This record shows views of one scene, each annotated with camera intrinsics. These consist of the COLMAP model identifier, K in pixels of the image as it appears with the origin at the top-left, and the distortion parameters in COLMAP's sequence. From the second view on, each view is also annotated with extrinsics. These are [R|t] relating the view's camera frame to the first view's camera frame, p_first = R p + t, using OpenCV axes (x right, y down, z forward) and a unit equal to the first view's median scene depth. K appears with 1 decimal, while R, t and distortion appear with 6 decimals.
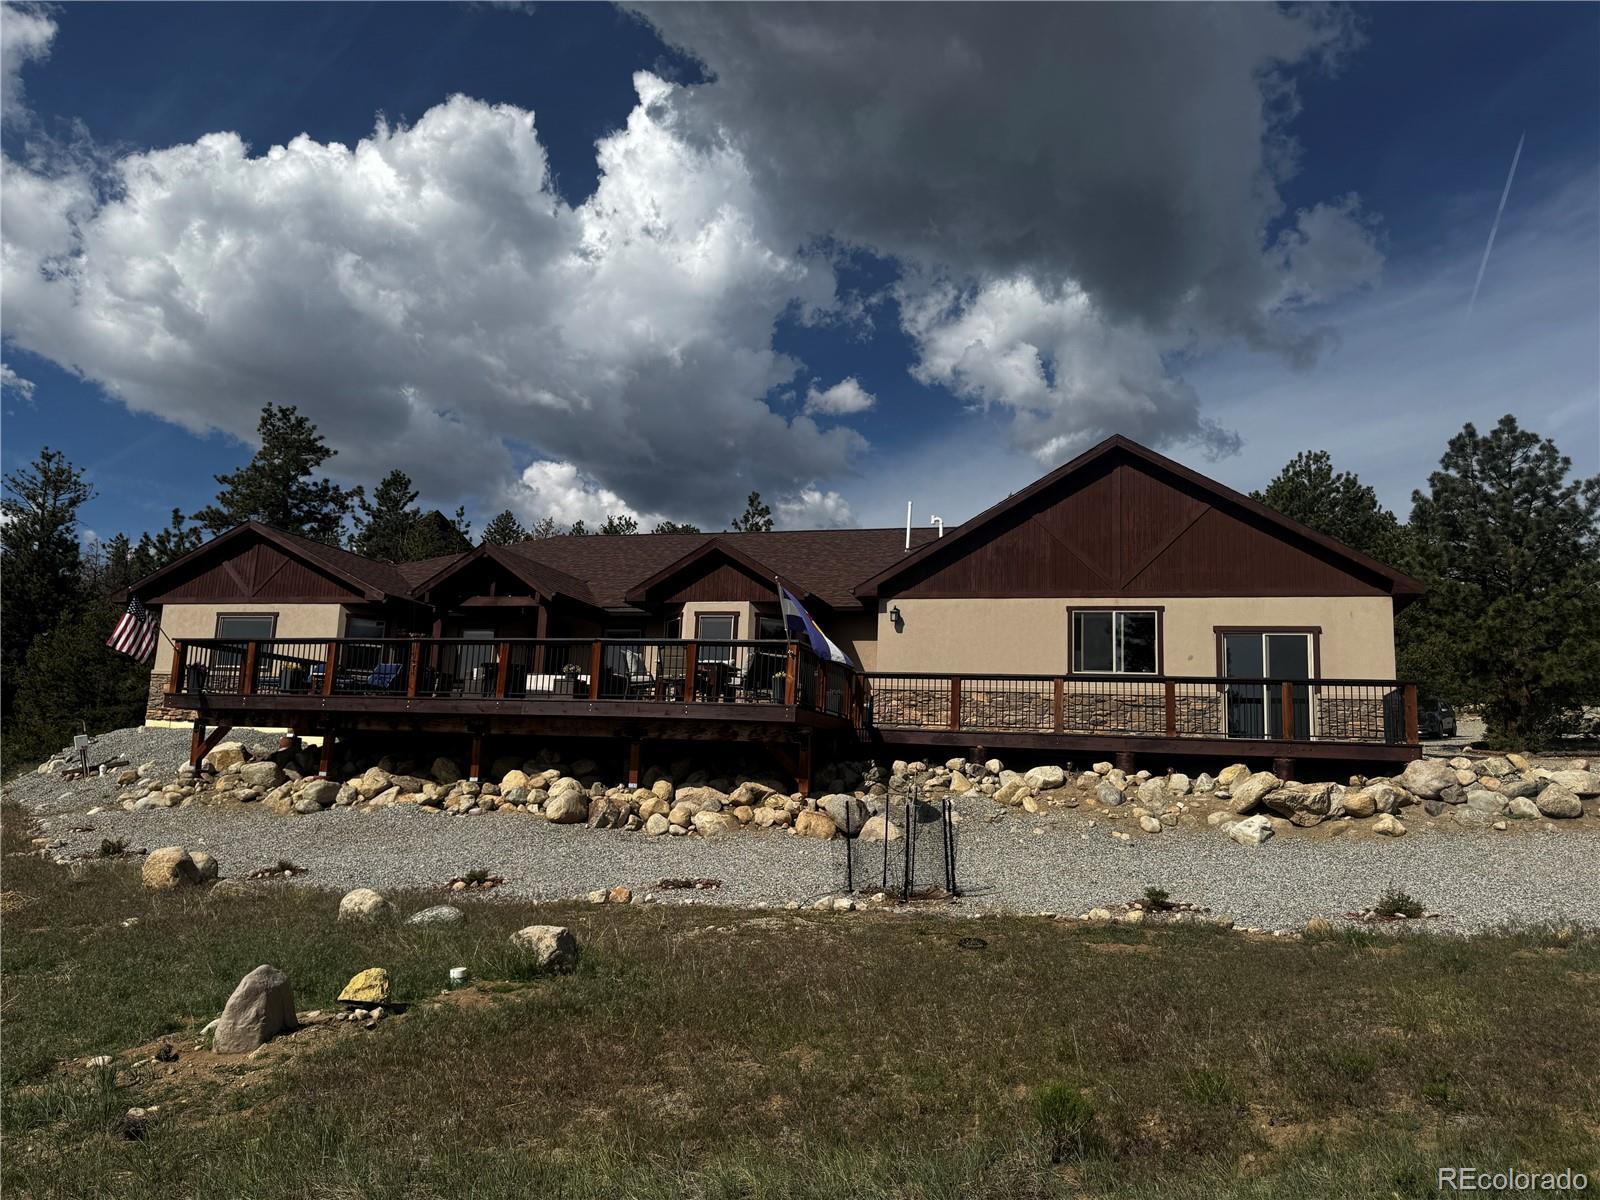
lens RADIAL K [[1129.2, 0, 800.8], [0, 1129.2, 576.2], [0, 0, 1]] dist [0.124226, -0.203544]
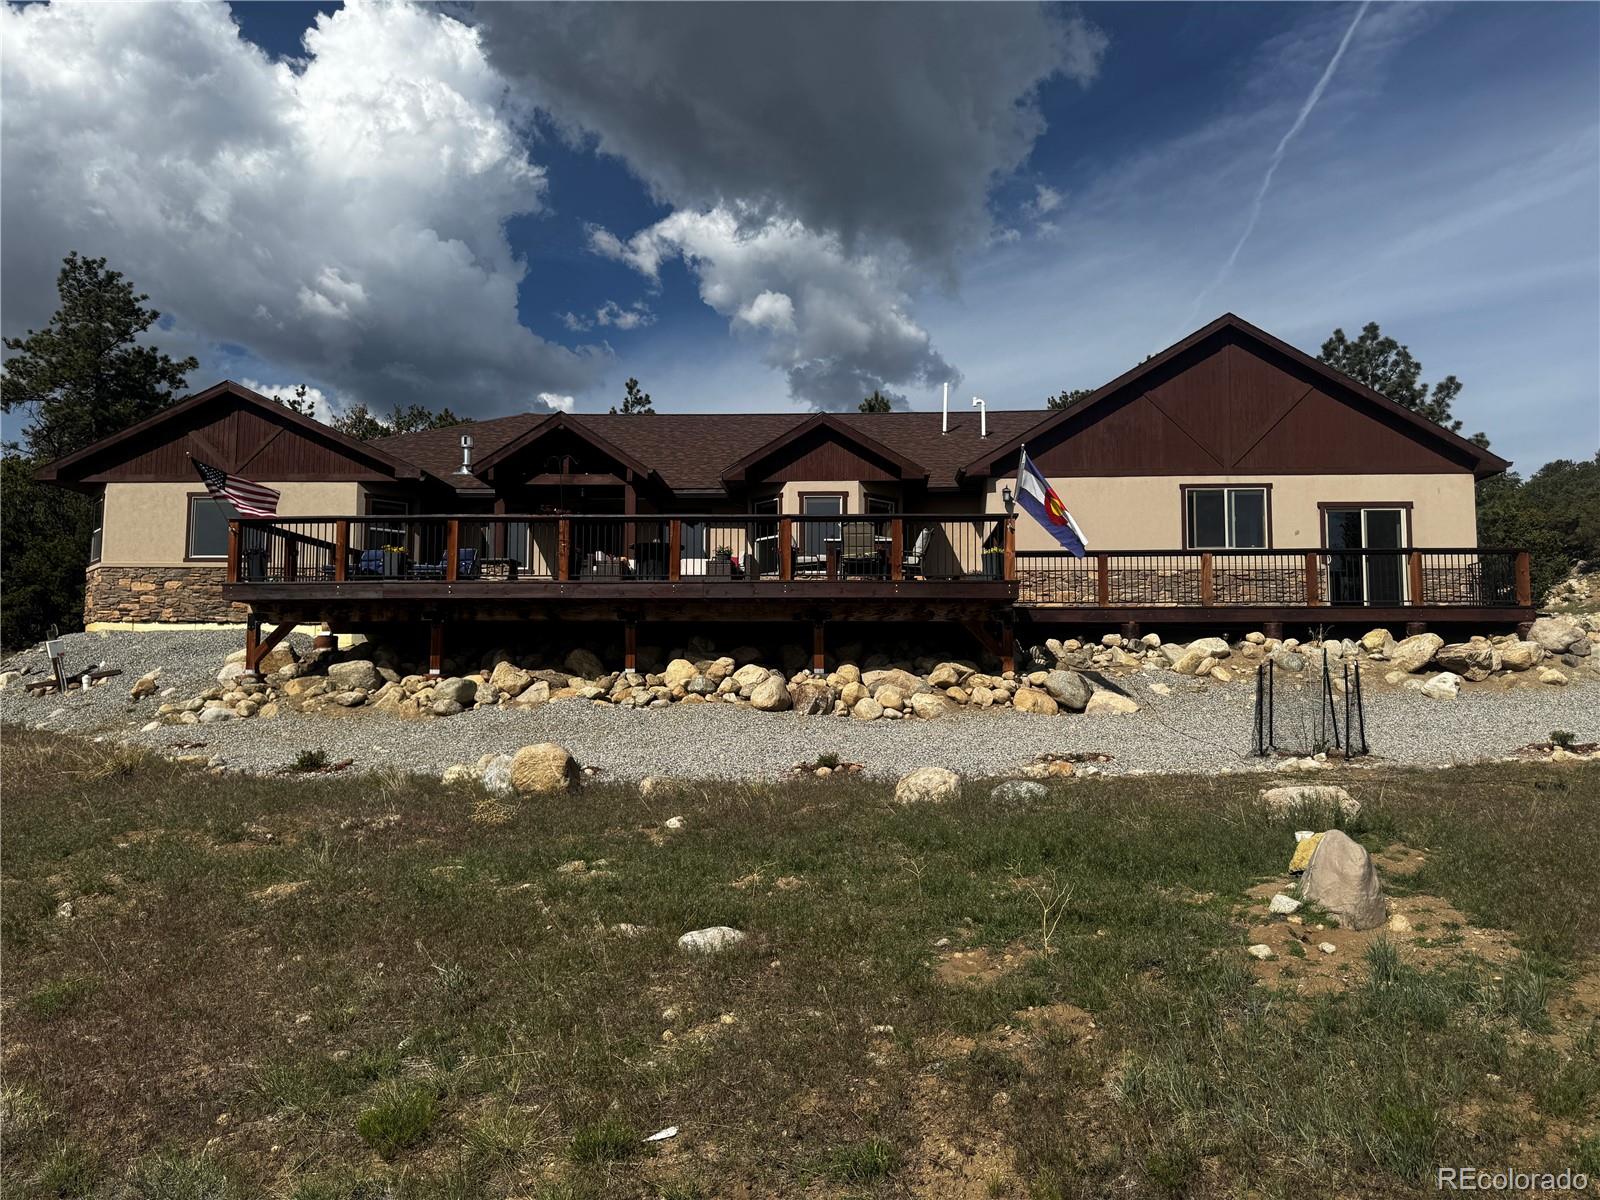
lens RADIAL K [[1117.3, 0, 800.0], [0, 1117.3, 600.0], [0, 0, 1]] dist [0.088409, -0.106683]
pose [[0.968443, -0.020867, 0.248359, -0.356254], [-0.004843, 0.994725, 0.102462, 0.028531], [-0.249188, -0.100431, 0.963234, 0.109504]]
